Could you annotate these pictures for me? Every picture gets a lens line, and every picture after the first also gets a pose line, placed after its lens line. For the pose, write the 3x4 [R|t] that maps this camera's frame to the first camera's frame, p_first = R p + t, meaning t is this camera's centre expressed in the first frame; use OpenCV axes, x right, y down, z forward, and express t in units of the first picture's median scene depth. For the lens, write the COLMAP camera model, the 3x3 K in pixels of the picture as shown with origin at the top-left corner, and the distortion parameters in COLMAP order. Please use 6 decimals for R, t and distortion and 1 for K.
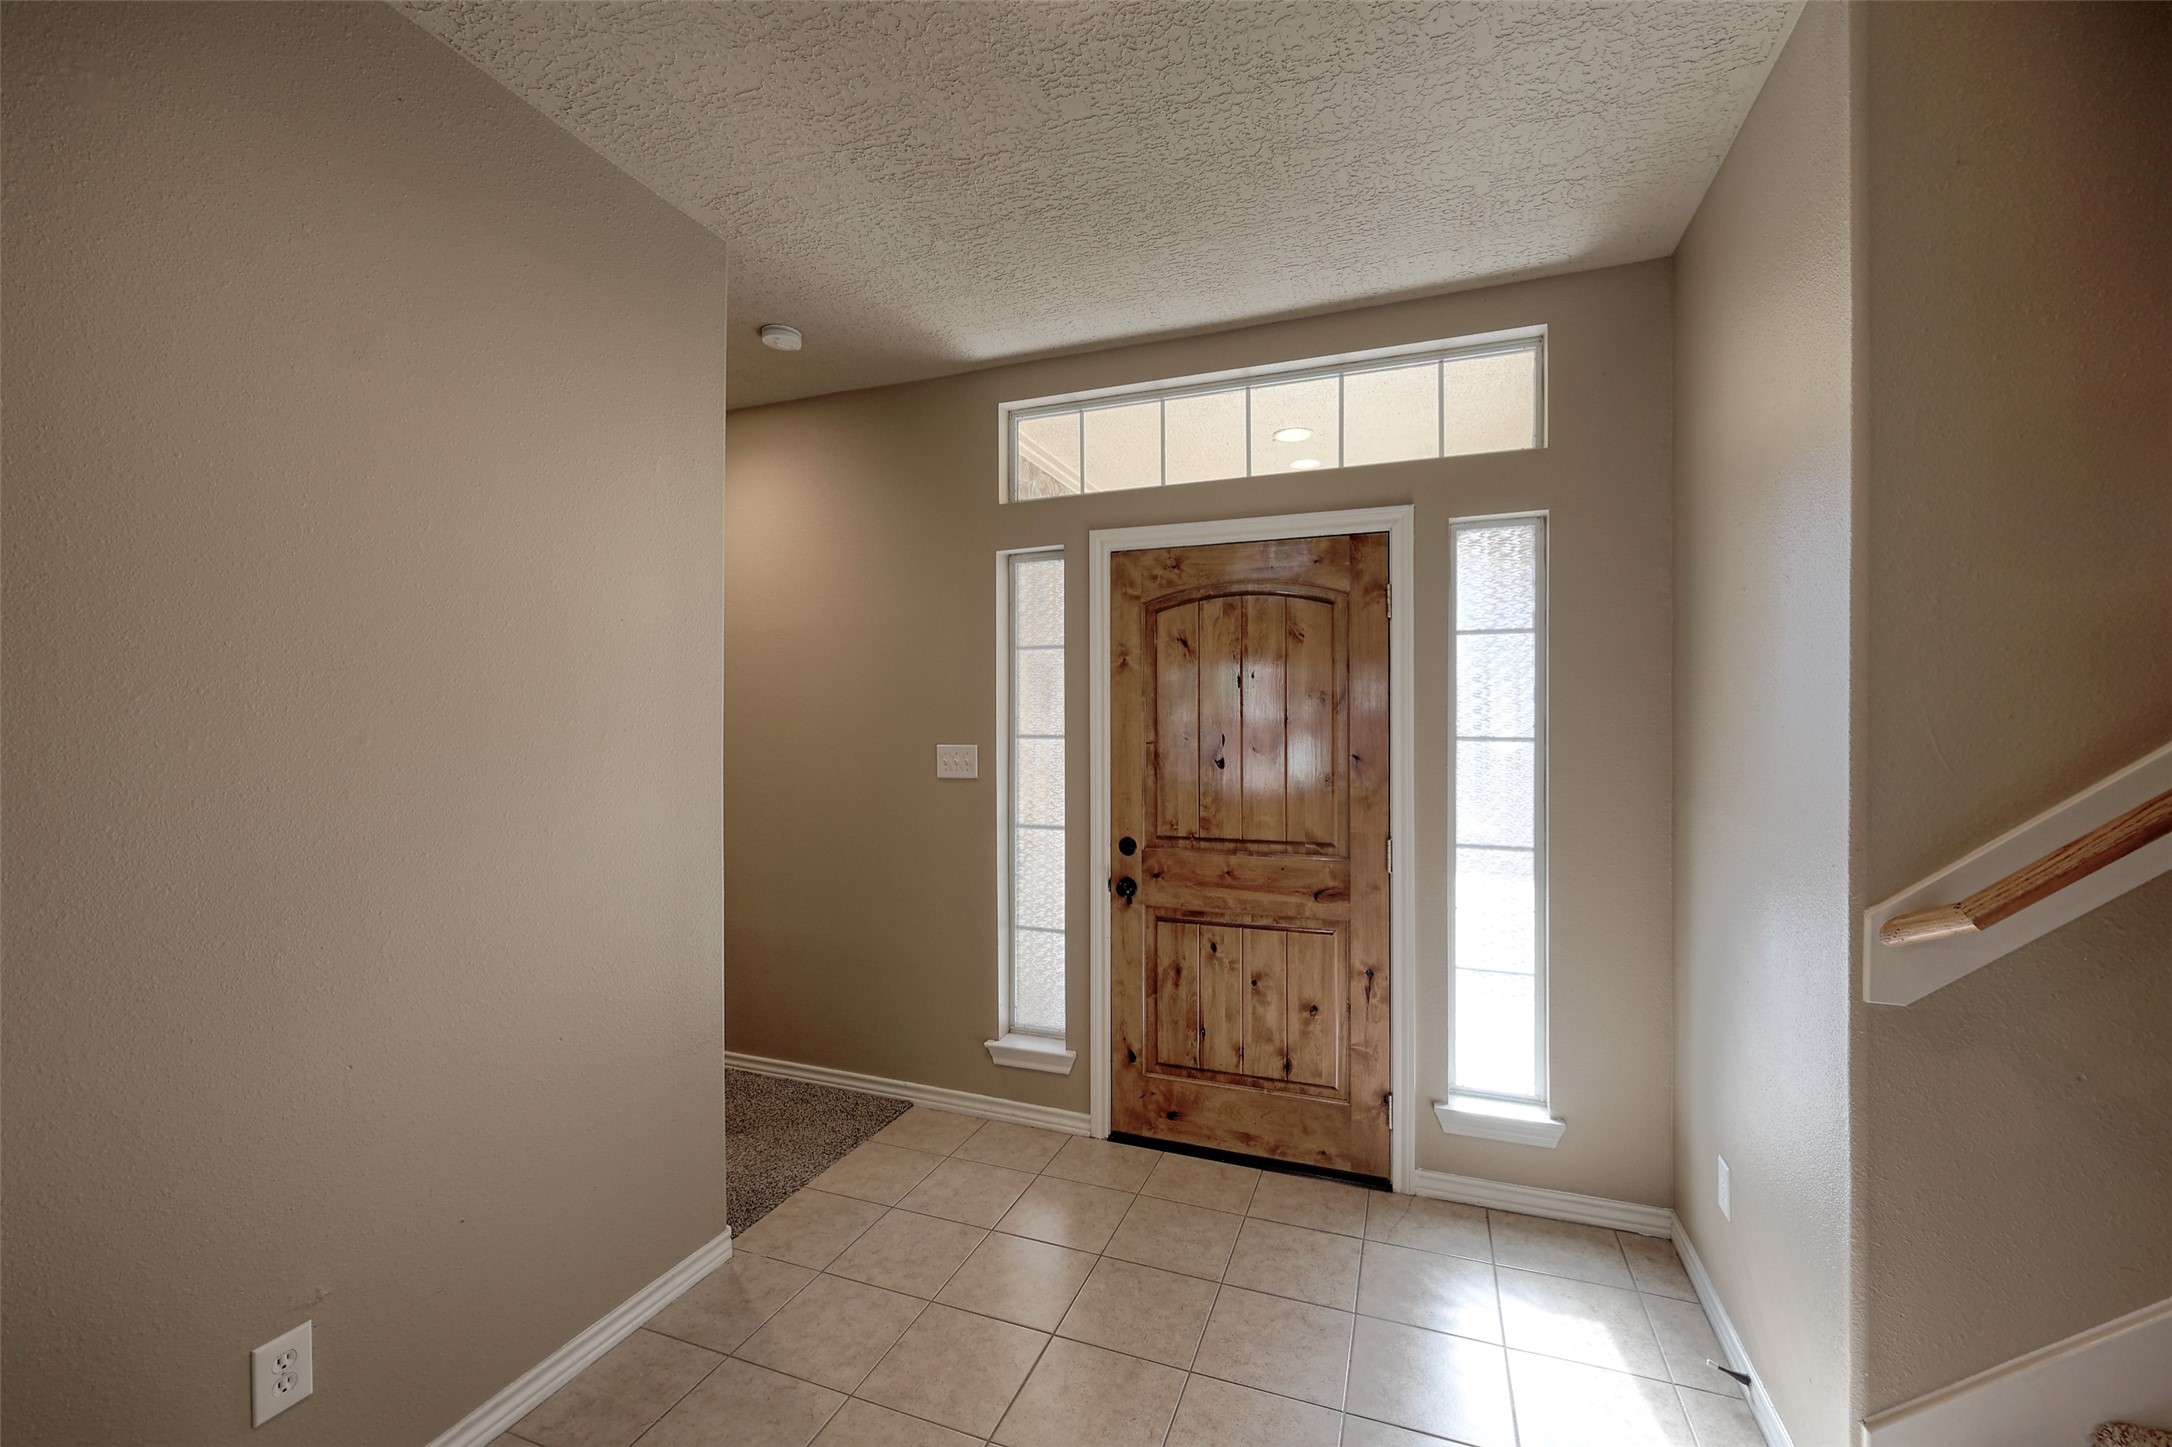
lens RADIAL K [[888.4, 0, 1076.3], [0, 888.4, 721.6], [0, 0, 1]] dist [0.000417, -0.000335]
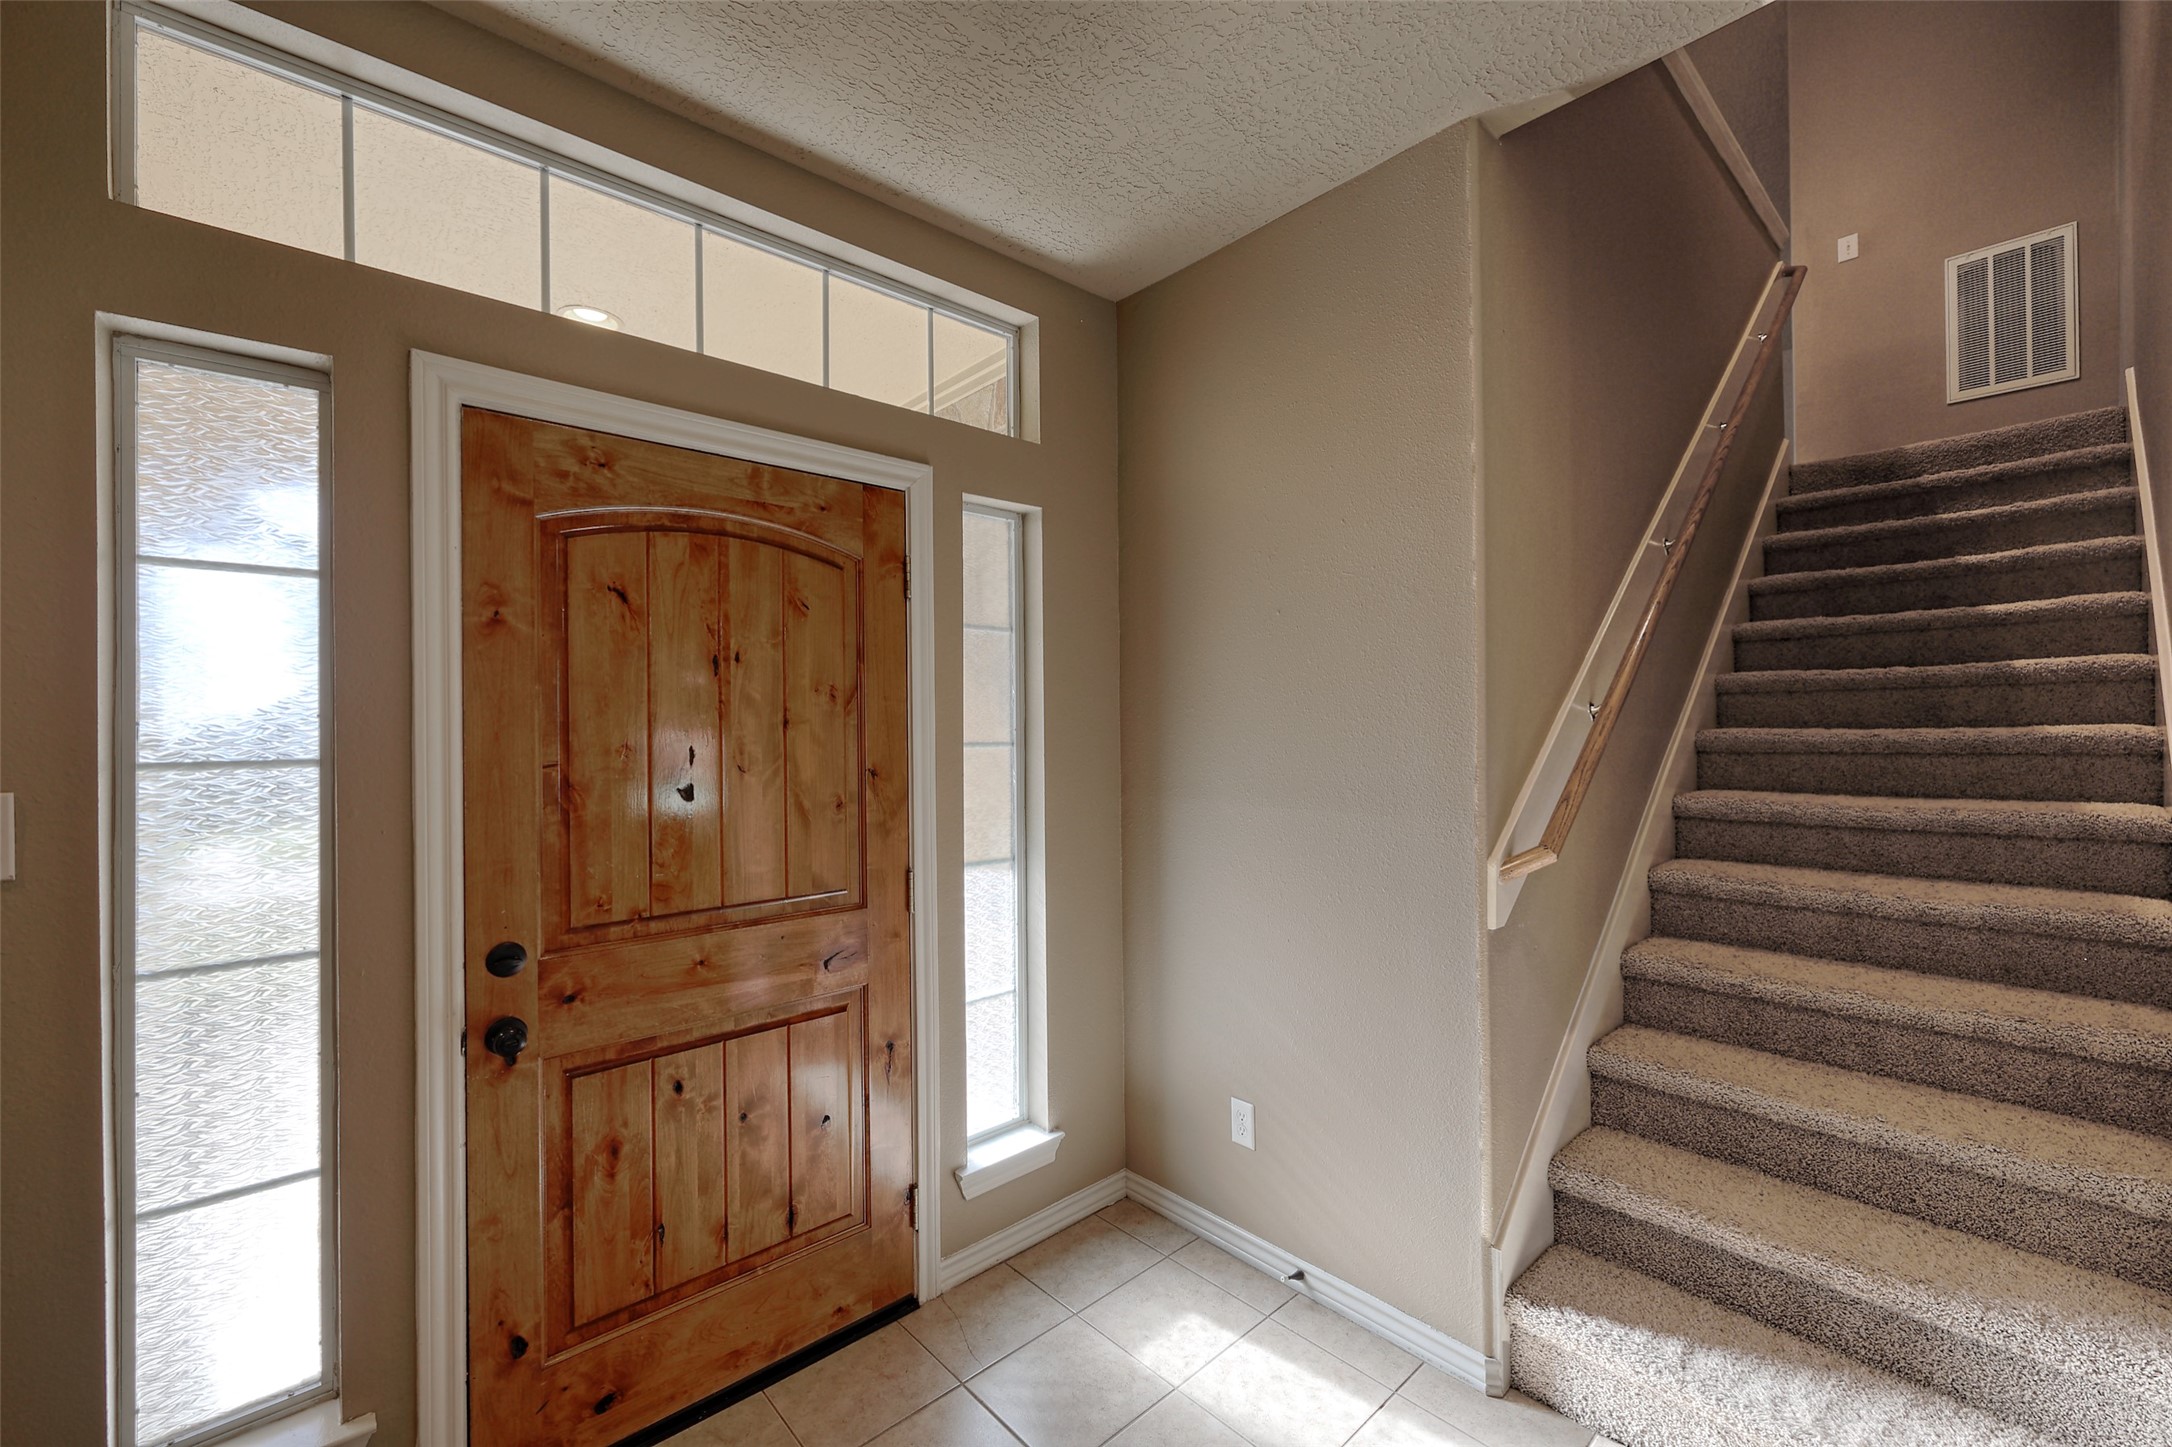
lens RADIAL K [[888.4, 0, 1076.6], [0, 888.4, 725.5], [0, 0, 1]] dist [0.000417, -0.000335]
pose [[0.441650, 0.000086, 0.897187, -0.285783], [0.013404, 0.999888, -0.006694, 0.006801], [-0.897087, 0.014982, 0.441599, 0.470843]]
